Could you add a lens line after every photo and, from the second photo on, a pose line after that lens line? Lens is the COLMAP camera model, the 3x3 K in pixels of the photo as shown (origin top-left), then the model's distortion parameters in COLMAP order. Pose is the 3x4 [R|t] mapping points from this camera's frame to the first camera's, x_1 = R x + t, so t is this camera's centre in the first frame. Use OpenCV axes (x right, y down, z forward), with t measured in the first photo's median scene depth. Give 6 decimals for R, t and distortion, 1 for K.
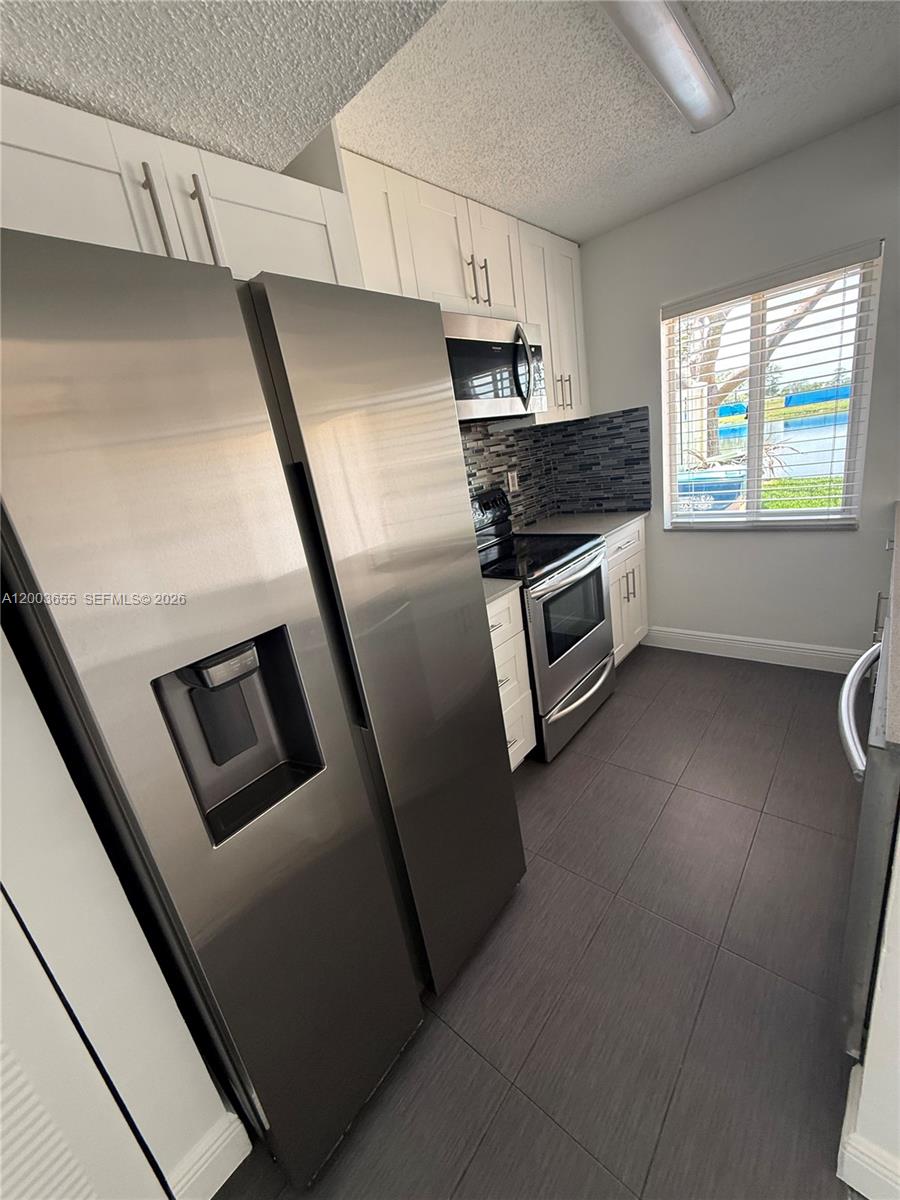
lens RADIAL K [[481.5, 0, 451.2], [0, 481.5, 599.2], [0, 0, 1]] dist [0.000319, 0.000012]
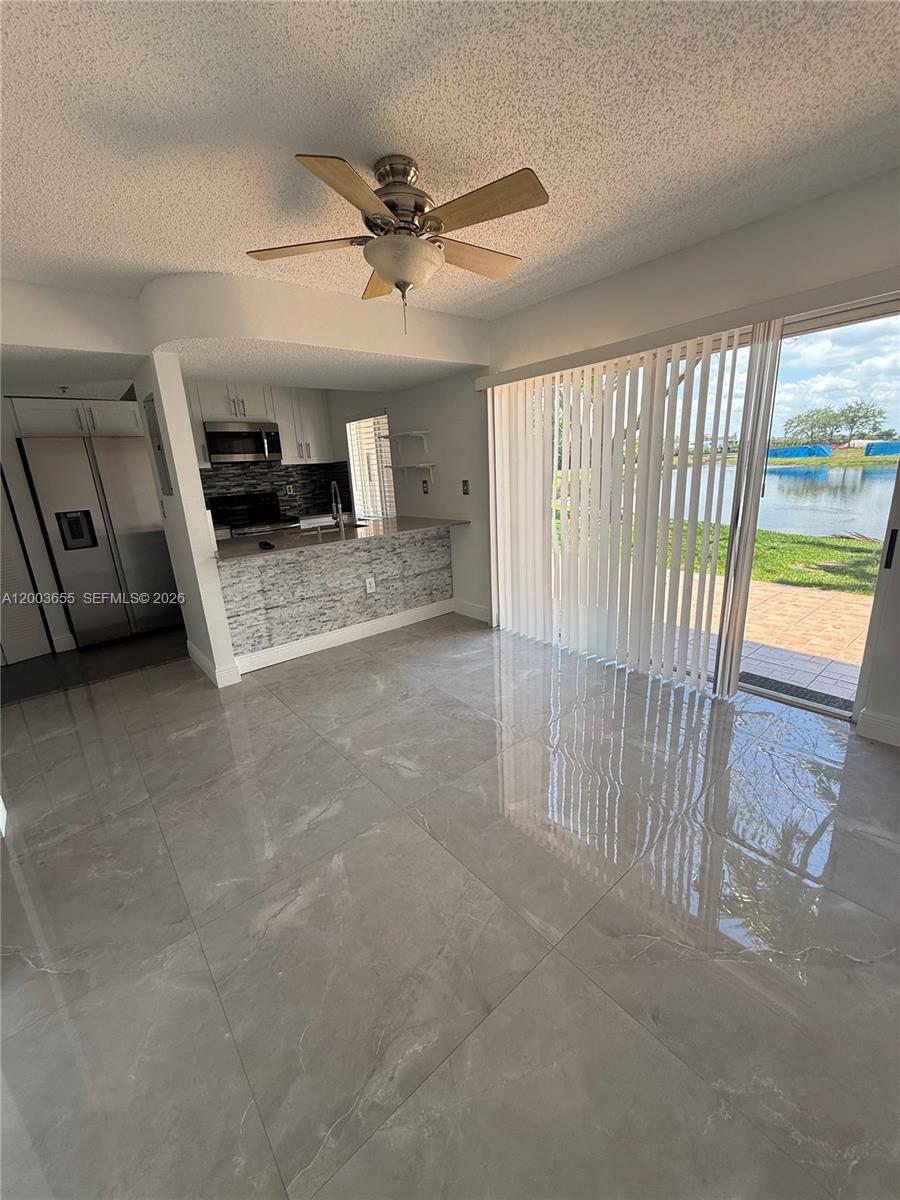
lens RADIAL K [[481.5, 0, 448.5], [0, 481.5, 600.9], [0, 0, 1]] dist [0.000319, 0.000012]
pose [[0.979470, 0.146076, -0.138924, 1.276705], [-0.147443, 0.989070, 0.000455, 0.139561], [0.137473, 0.020037, 0.990303, -1.044065]]
